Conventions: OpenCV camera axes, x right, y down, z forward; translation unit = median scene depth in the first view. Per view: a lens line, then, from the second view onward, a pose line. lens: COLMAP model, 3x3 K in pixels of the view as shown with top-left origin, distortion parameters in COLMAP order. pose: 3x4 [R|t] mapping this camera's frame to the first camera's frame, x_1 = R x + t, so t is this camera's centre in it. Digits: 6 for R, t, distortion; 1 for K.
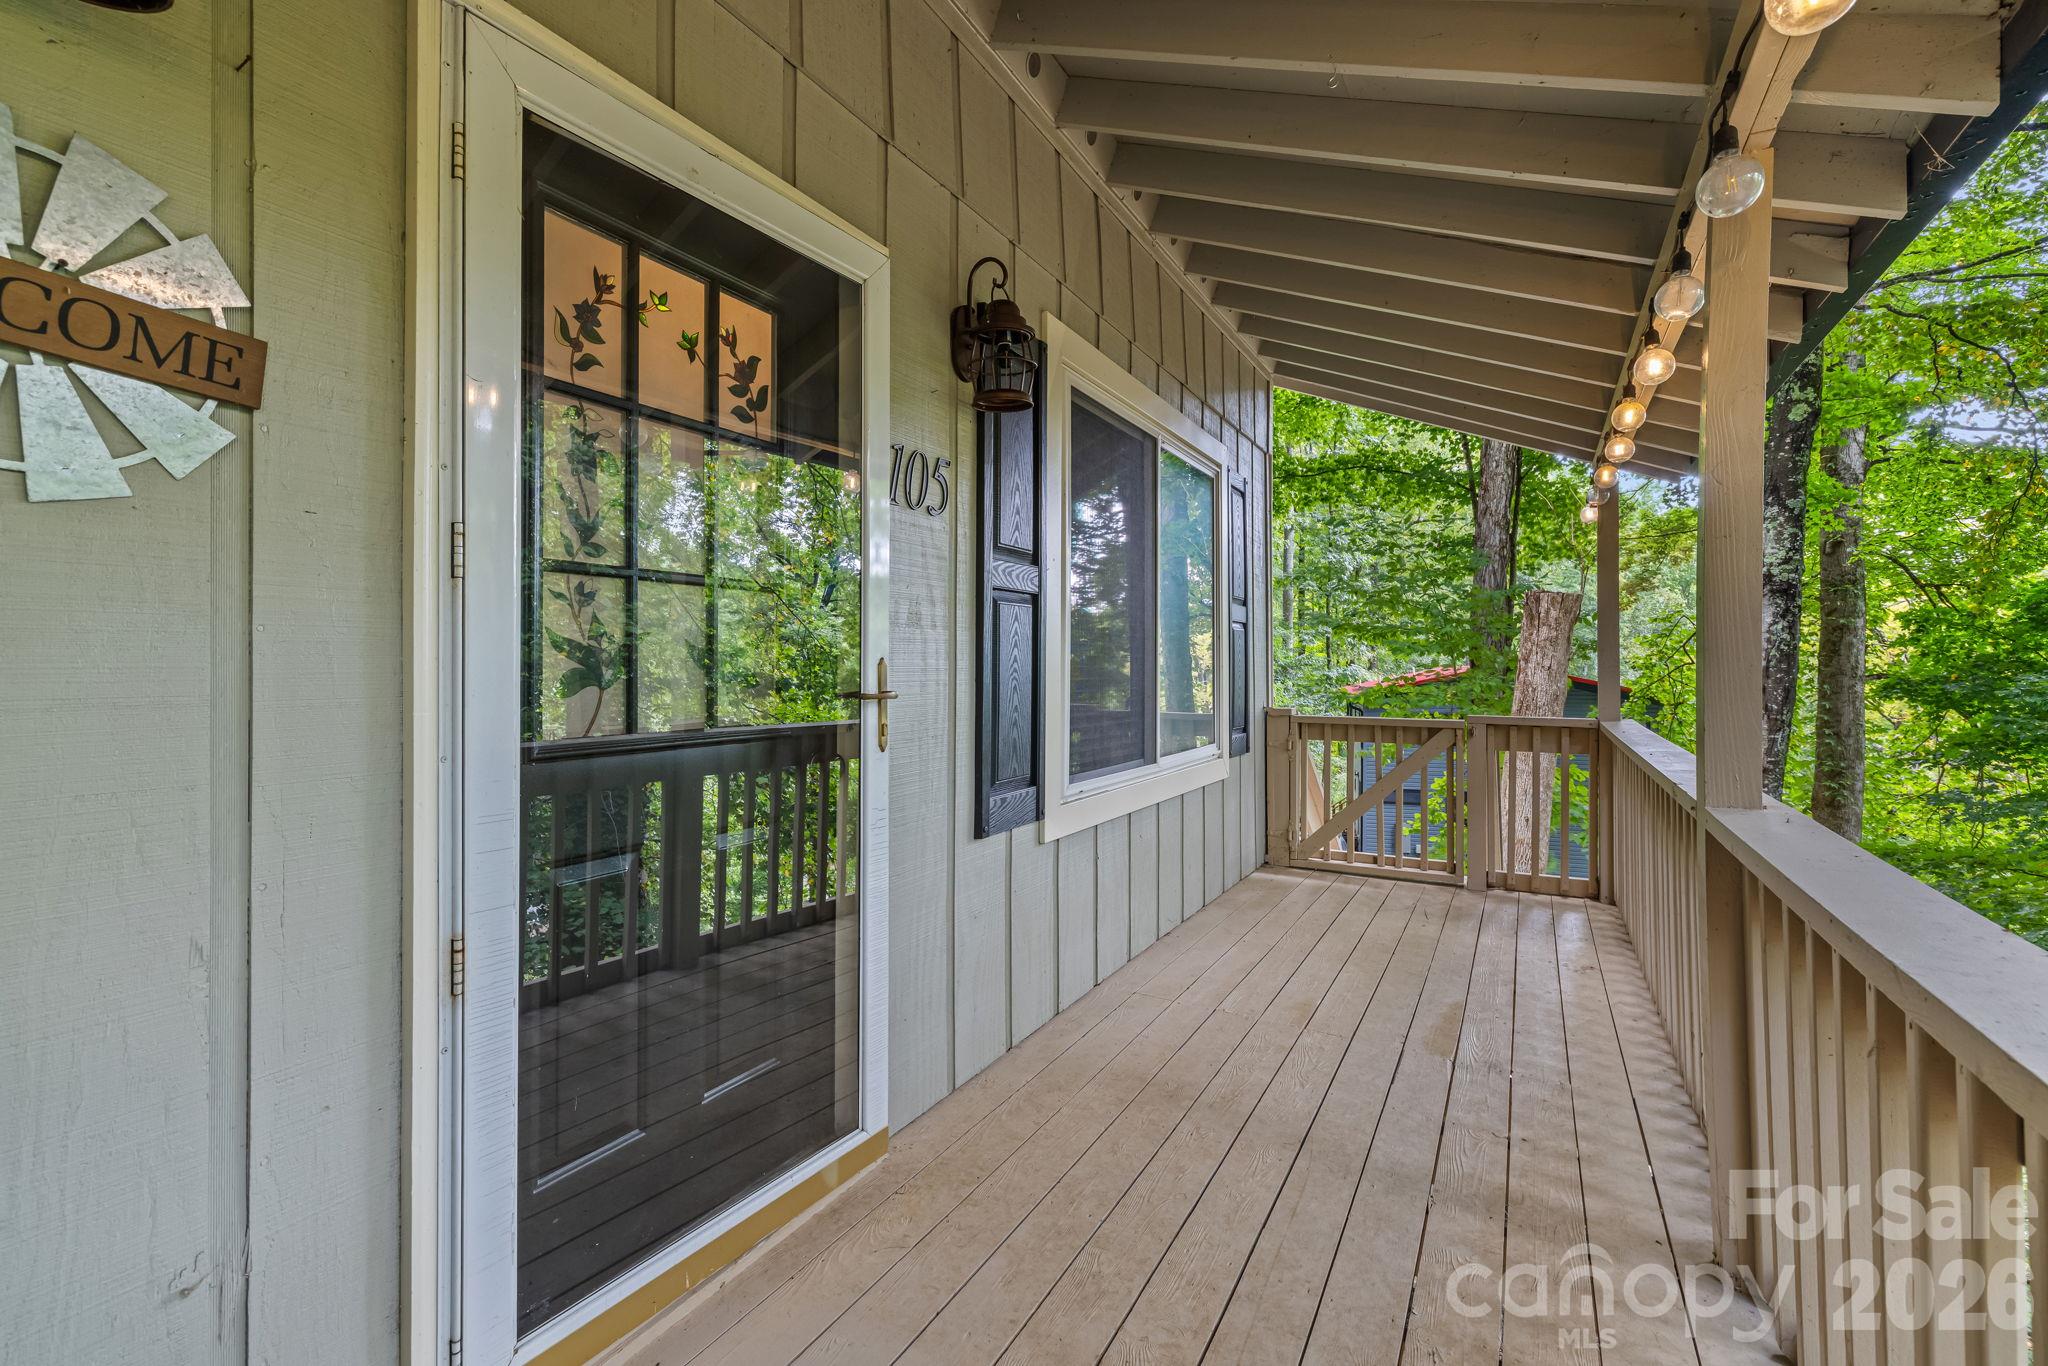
lens RADIAL K [[894.5, 0, 1025.6], [0, 894.5, 671.2], [0, 0, 1]] dist [0.011853, 0.000435]
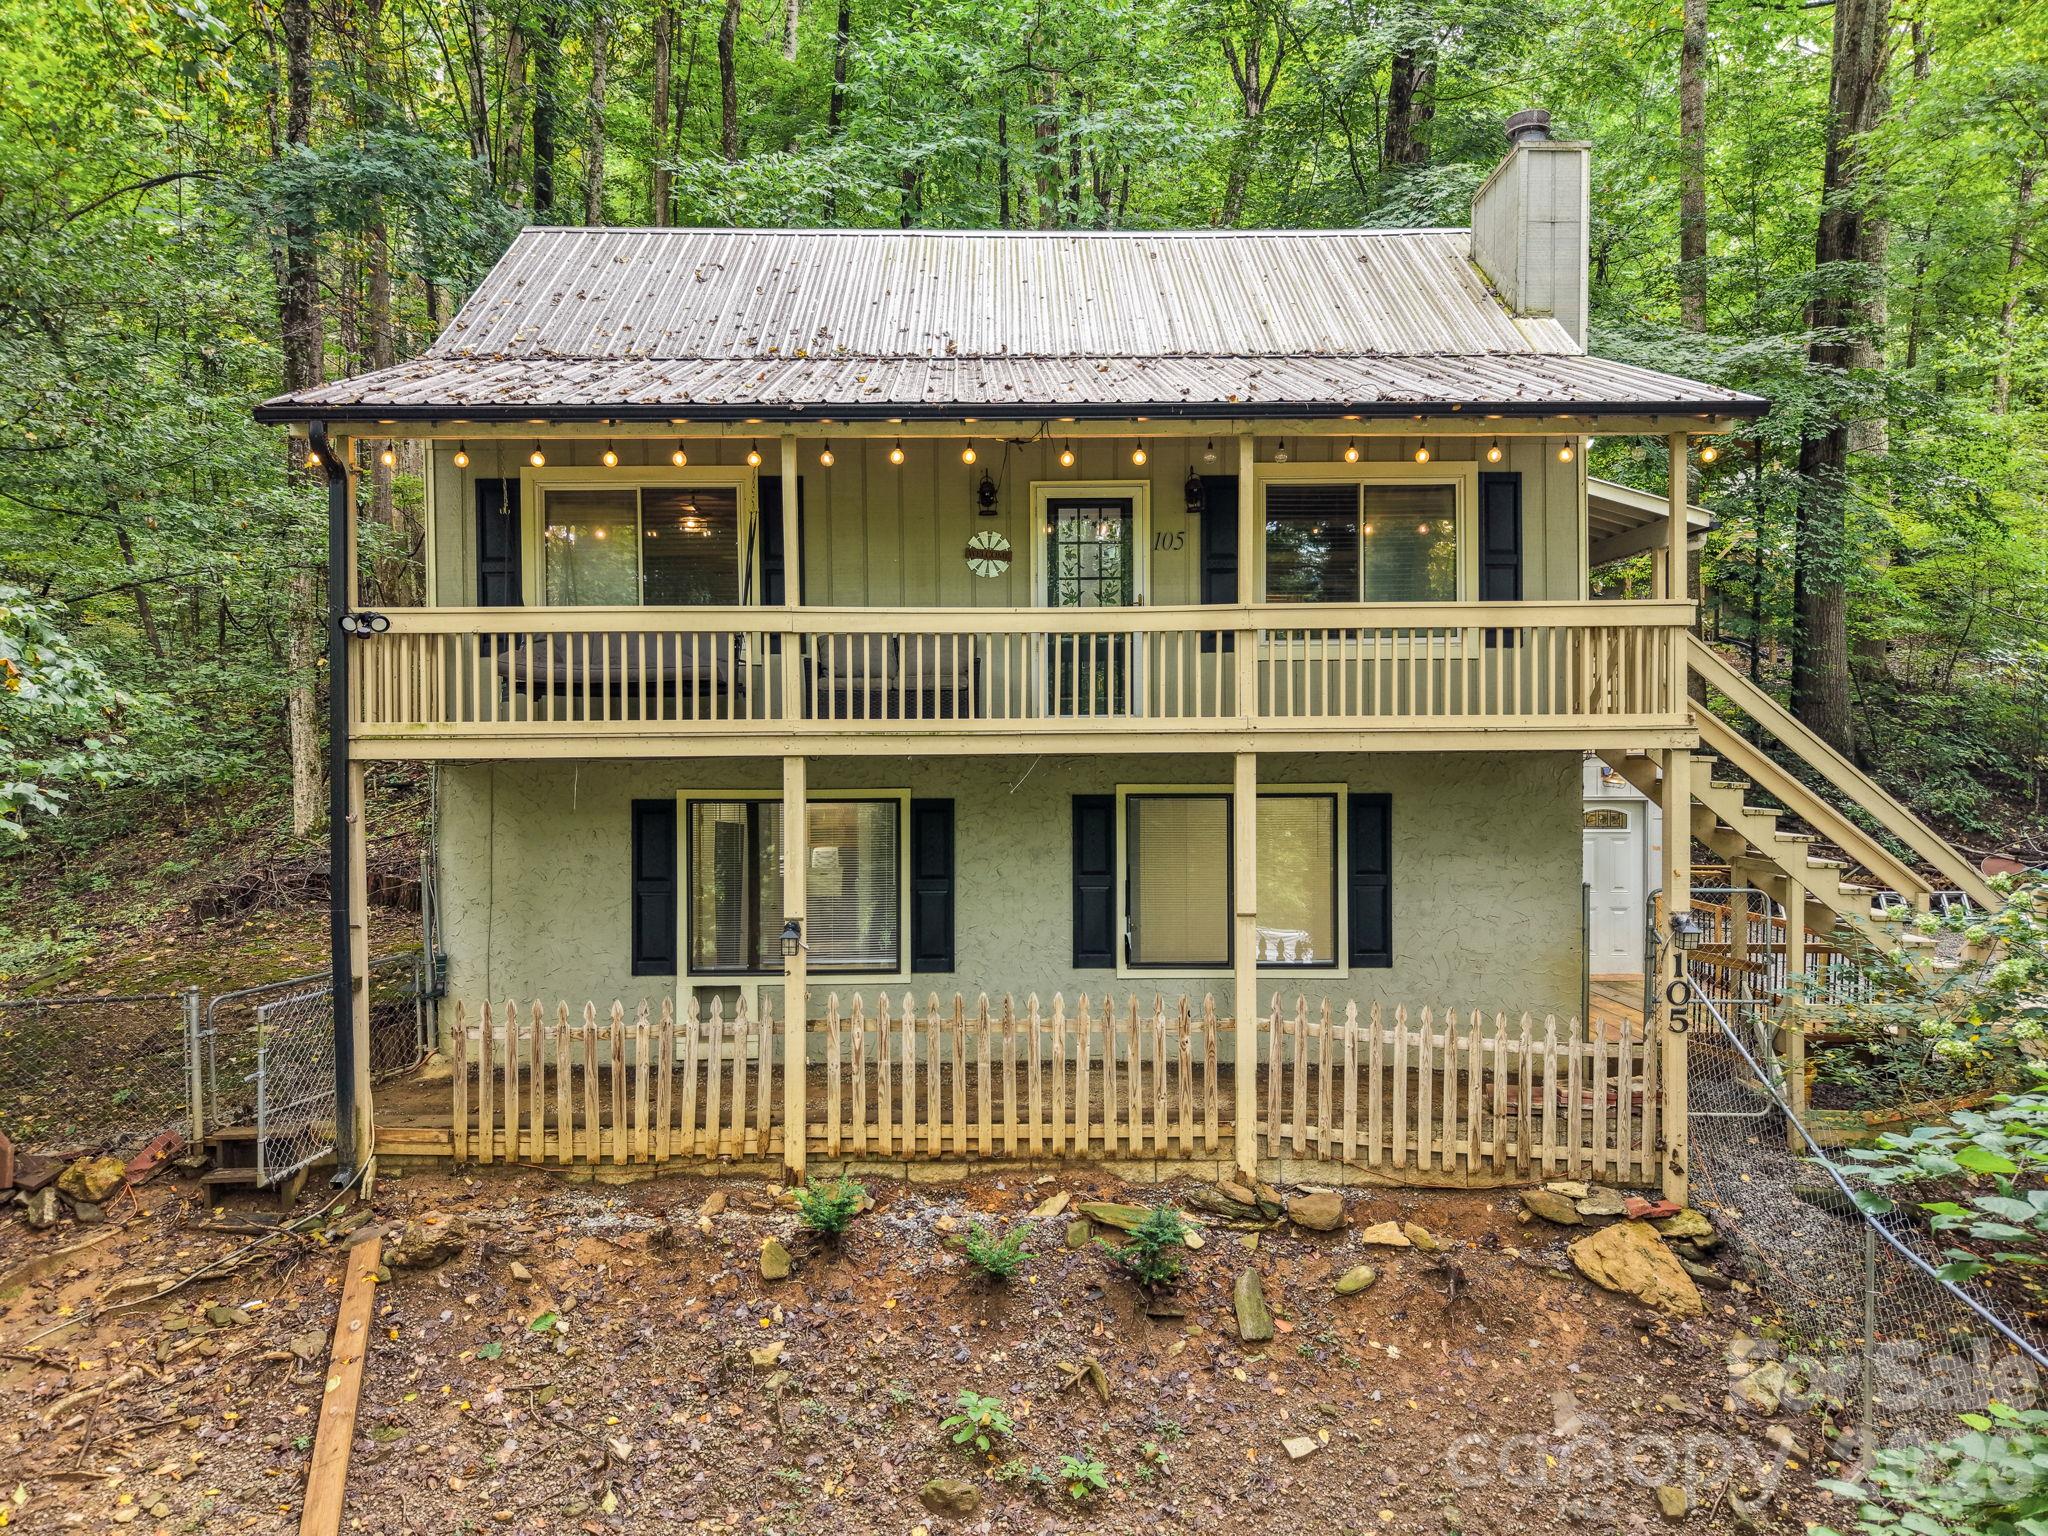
lens RADIAL K [[1382.5, 0, 1036.7], [0, 1382.5, 768.6], [0, 0, 1]] dist [0.029628, 0.000464]
pose [[0.506783, 0.005264, -0.862058, 4.794417], [0.003850, 0.999958, 0.008370, 0.694292], [0.862065, -0.007561, 0.506741, -2.411296]]
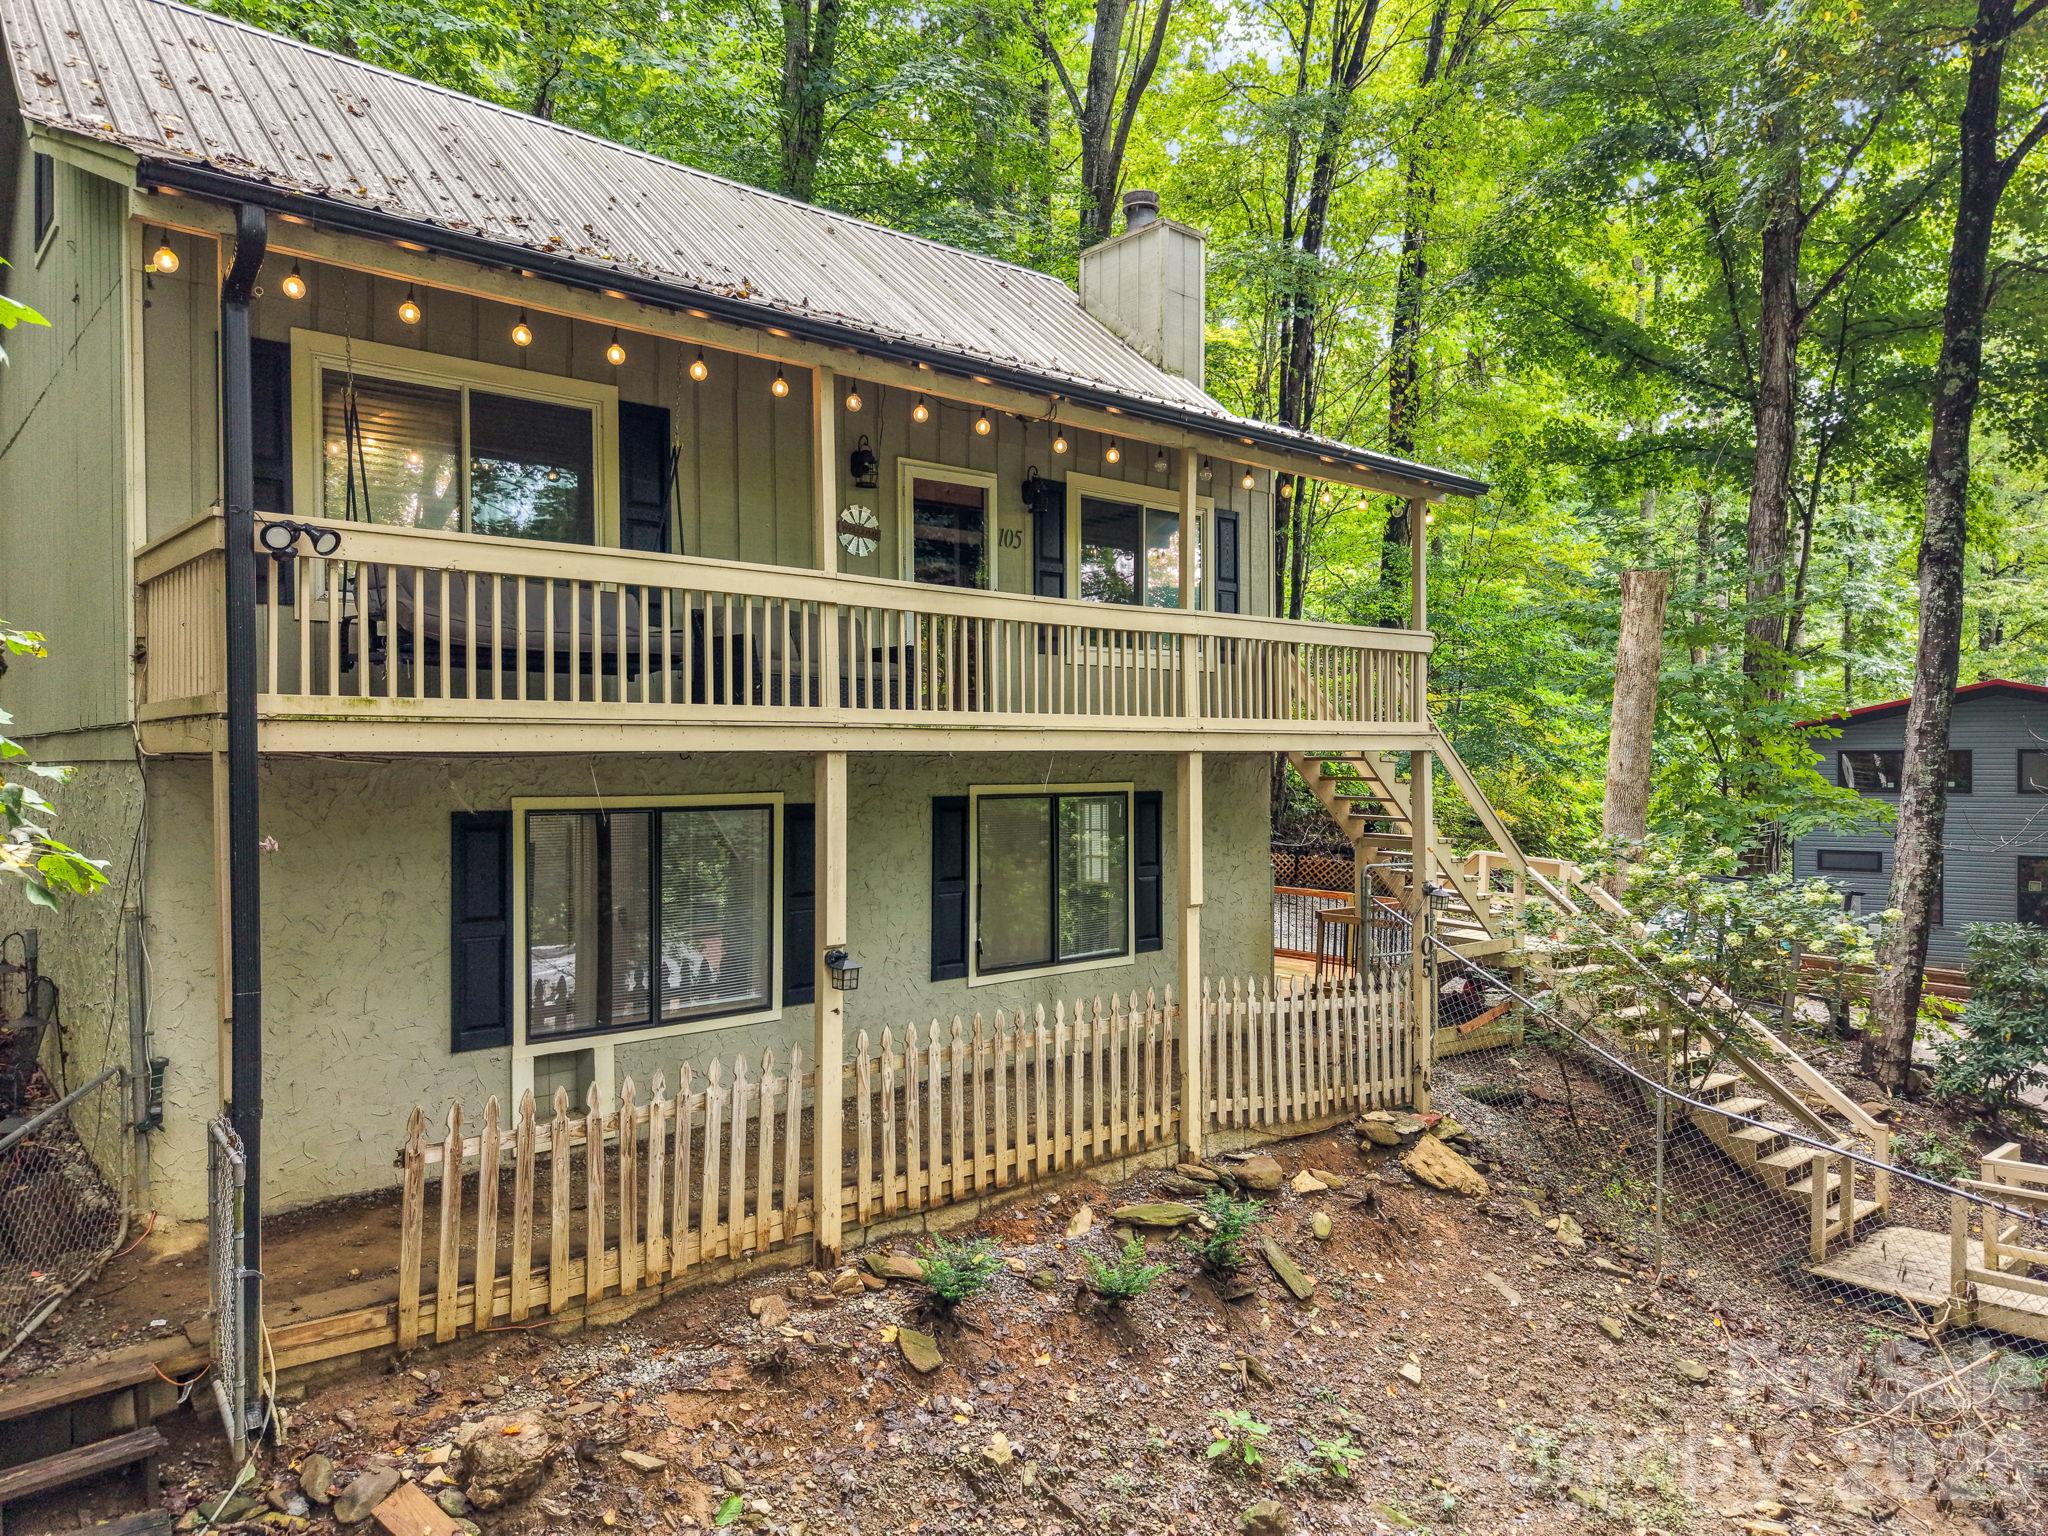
lens RADIAL K [[1382.5, 0, 1030.7], [0, 1382.5, 766.5], [0, 0, 1]] dist [0.029628, 0.000464]
pose [[0.945444, -0.003327, -0.325768, 1.880800], [0.004193, 0.999989, 0.001956, 0.727528], [0.325758, -0.003215, 0.945448, -4.456657]]
